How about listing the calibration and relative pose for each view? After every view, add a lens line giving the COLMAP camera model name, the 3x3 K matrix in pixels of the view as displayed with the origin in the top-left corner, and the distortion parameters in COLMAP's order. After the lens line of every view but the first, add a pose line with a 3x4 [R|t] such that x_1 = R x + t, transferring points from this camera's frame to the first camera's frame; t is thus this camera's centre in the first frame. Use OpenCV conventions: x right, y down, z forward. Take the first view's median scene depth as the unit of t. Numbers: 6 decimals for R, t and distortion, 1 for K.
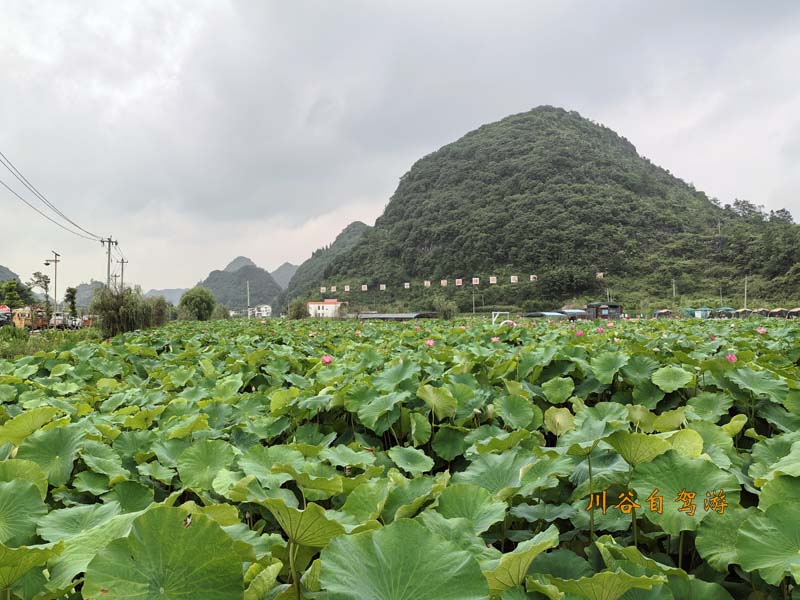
lens RADIAL K [[617.6, 0, 400.1], [0, 617.6, 307.8], [0, 0, 1]] dist [0.006011, 0.024247]
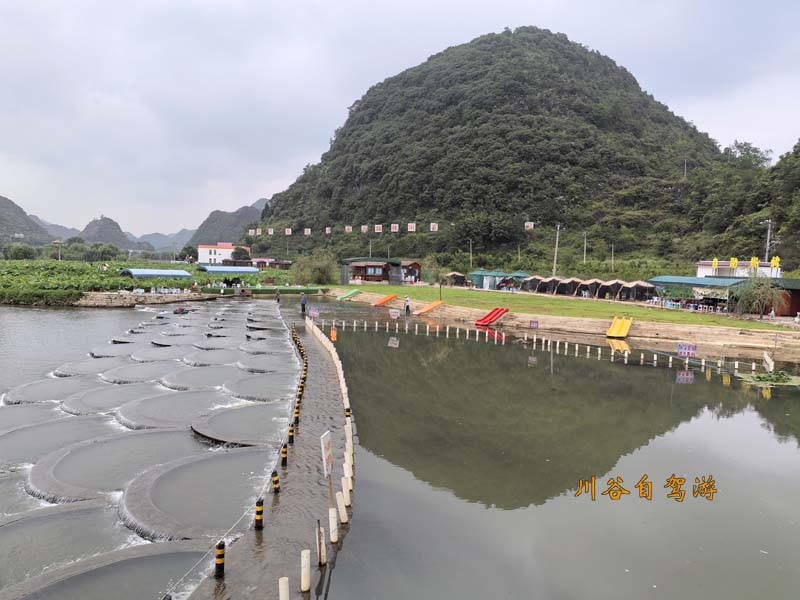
lens RADIAL K [[617.6, 0, 400.6], [0, 617.6, 307.9], [0, 0, 1]] dist [0.006011, 0.024247]
pose [[0.997050, 0.043966, -0.062914, 0.182357], [-0.038541, 0.995636, 0.084988, -0.005794], [0.066376, -0.082313, 0.994394, 0.143191]]
